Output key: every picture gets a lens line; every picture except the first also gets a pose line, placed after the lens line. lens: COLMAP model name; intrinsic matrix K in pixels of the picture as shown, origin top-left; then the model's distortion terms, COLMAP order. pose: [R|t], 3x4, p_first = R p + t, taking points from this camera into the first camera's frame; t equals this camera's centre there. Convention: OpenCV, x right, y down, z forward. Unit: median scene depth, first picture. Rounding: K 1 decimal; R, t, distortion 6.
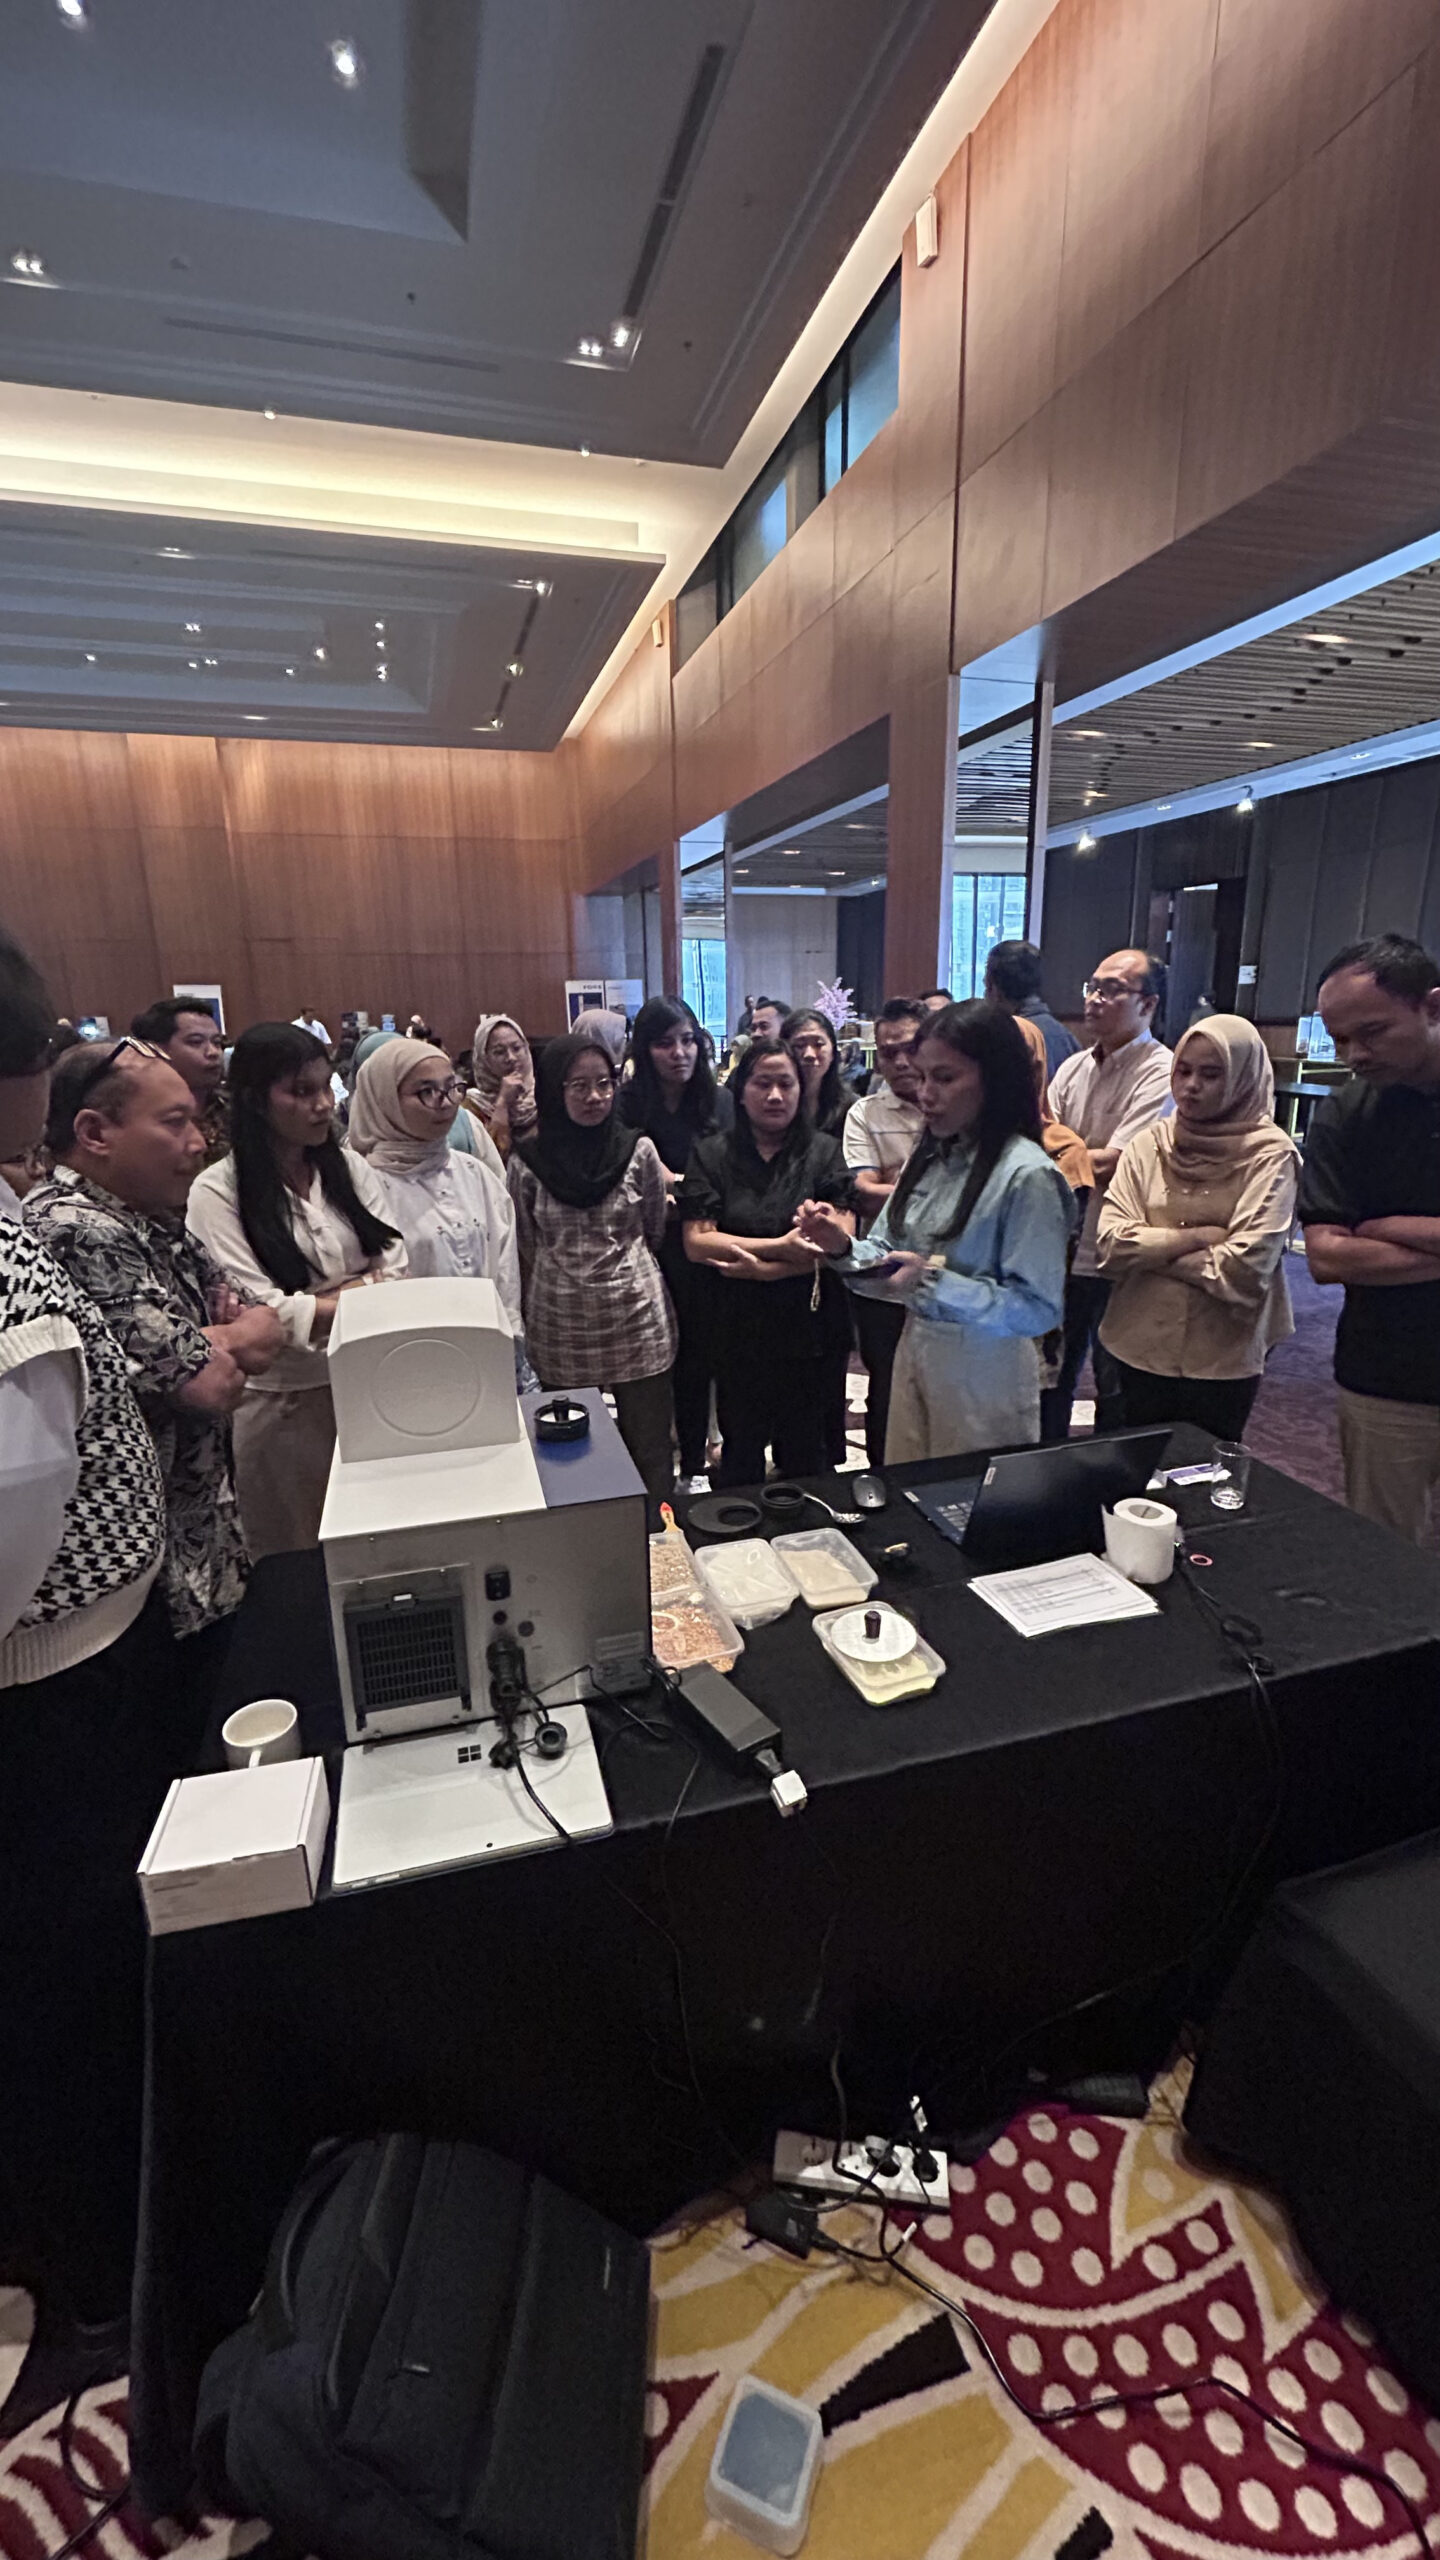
lens RADIAL K [[1031.7, 0, 720.0], [0, 1031.7, 1280.0], [0, 0, 1]] dist [-0.001269, -0.000411]
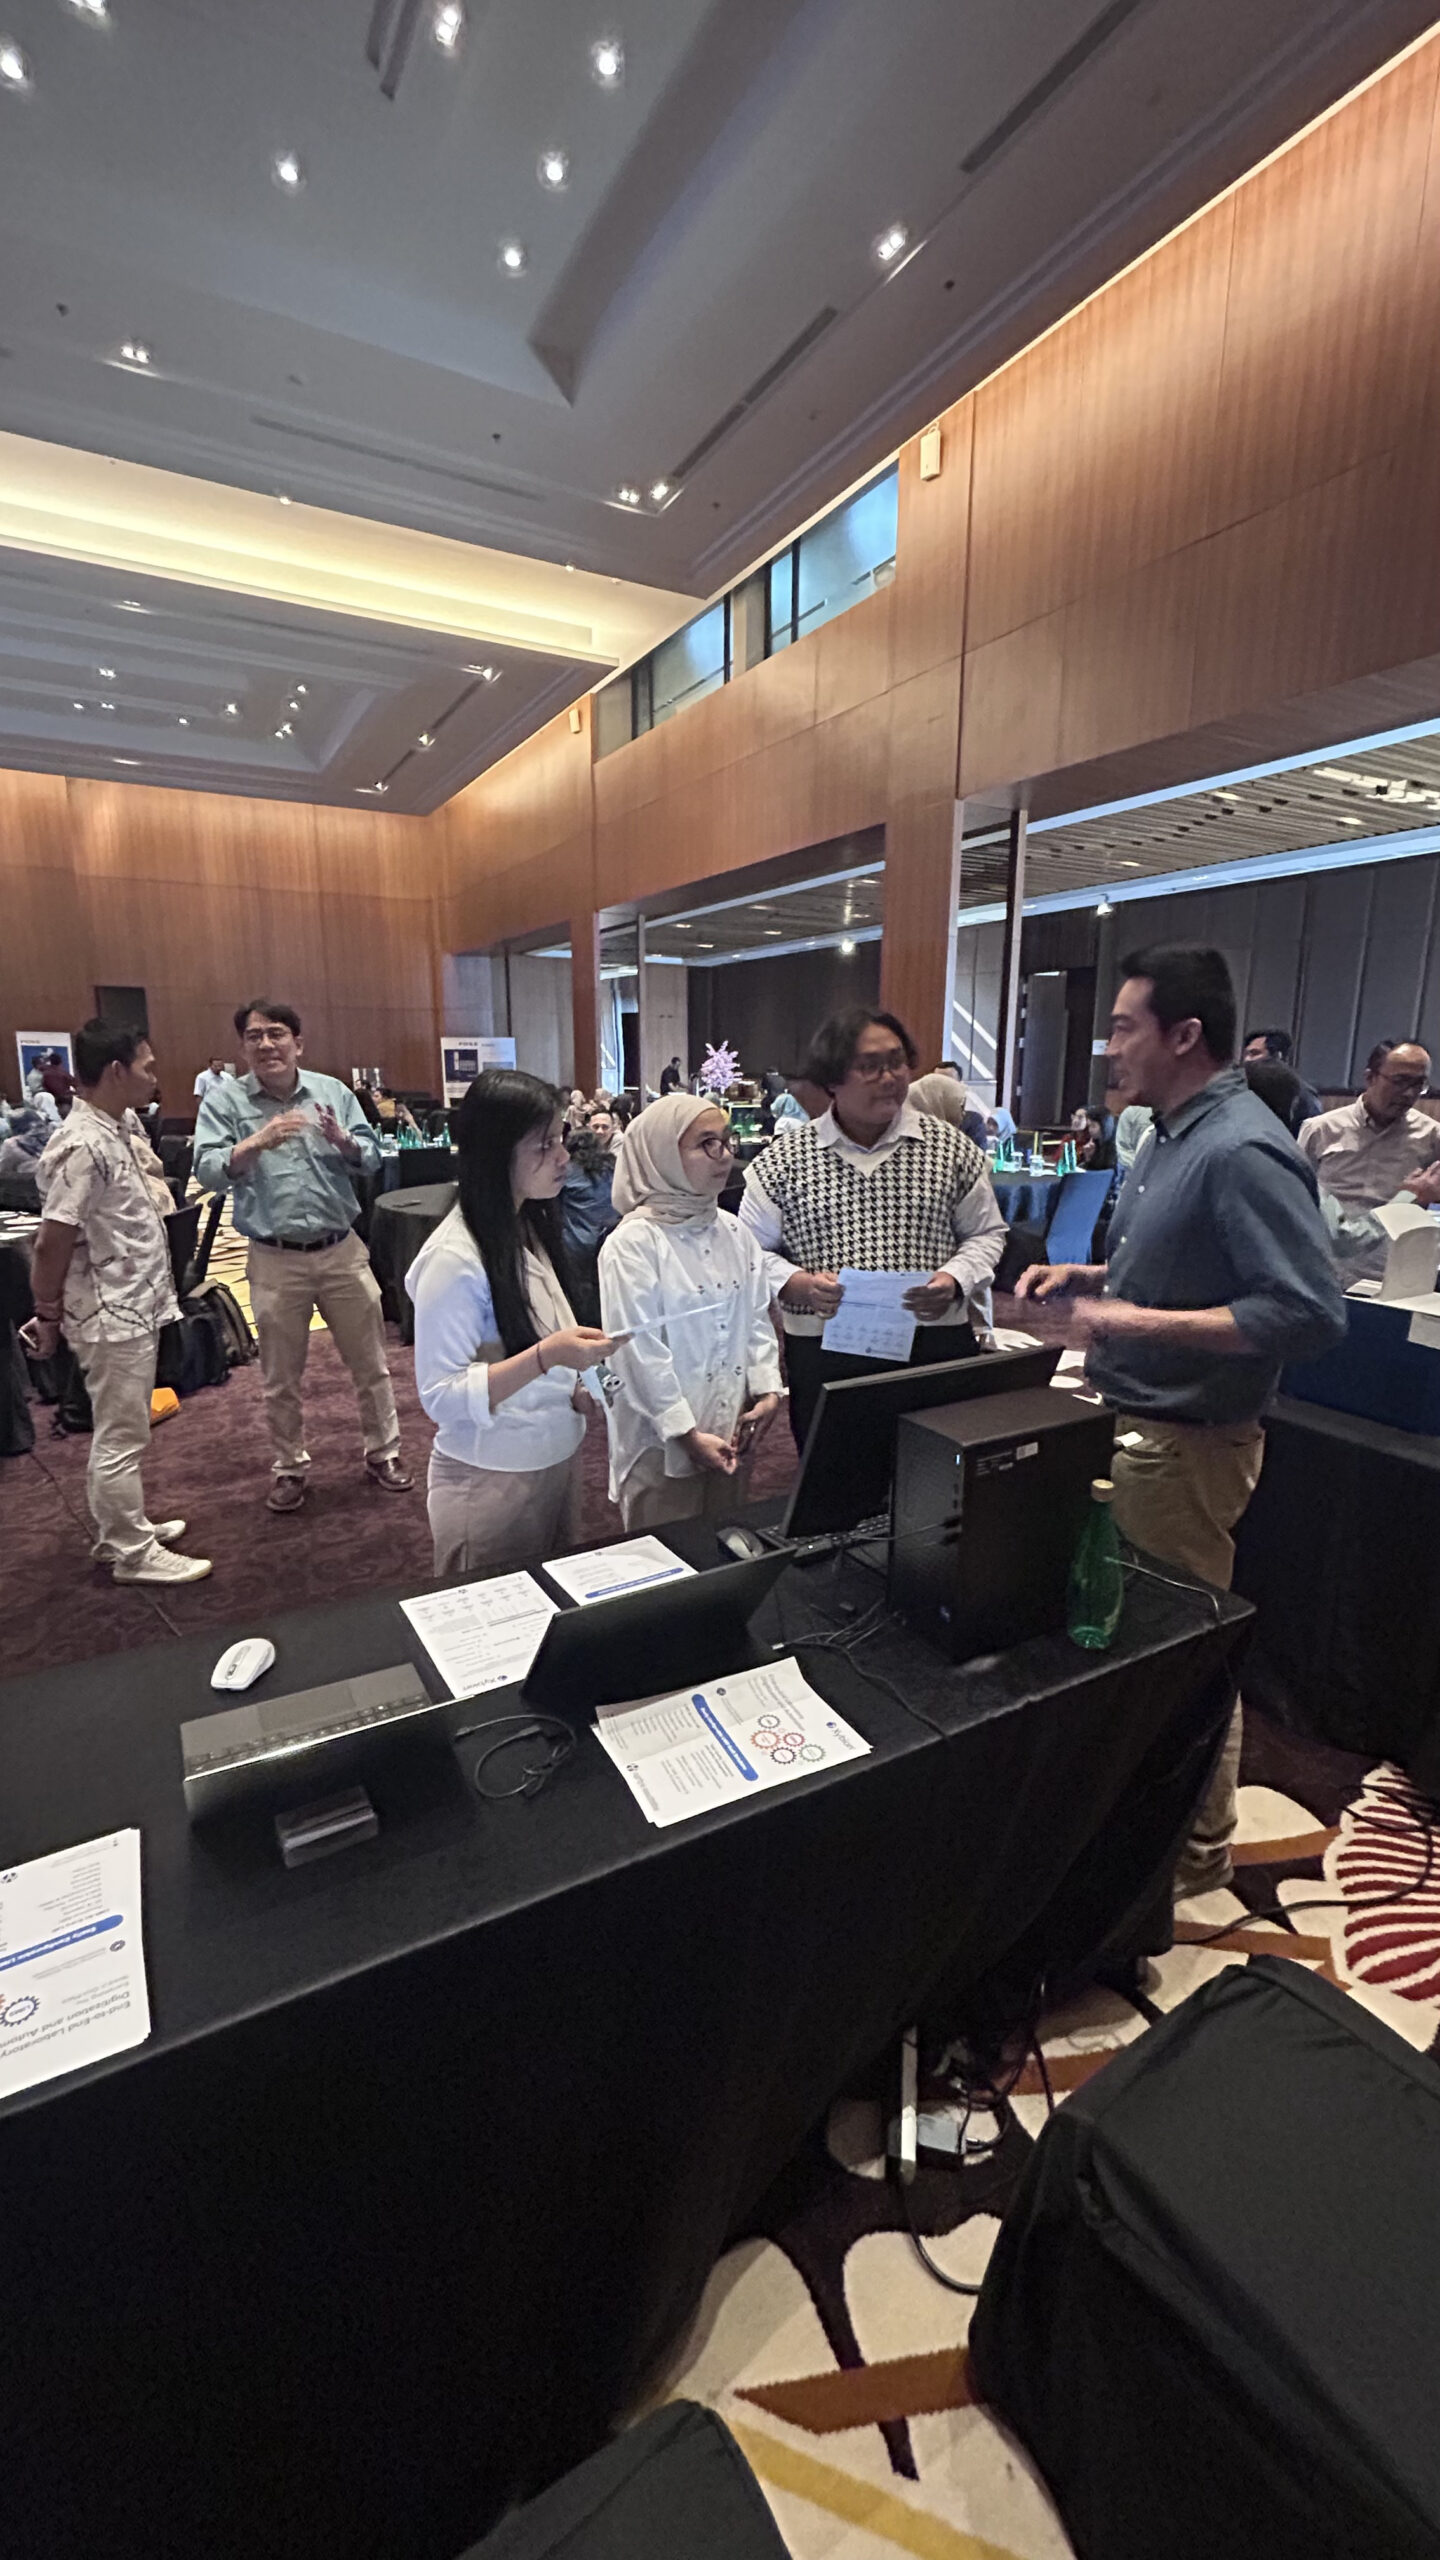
lens RADIAL K [[1029.0, 0, 720.0], [0, 1029.0, 1280.0], [0, 0, 1]] dist [0.000290, 0.000113]
pose [[0.973829, -0.029136, 0.225405, -0.182056], [0.041497, 0.997872, -0.050297, 0.016106], [-0.223460, 0.058335, 0.972966, -0.049497]]
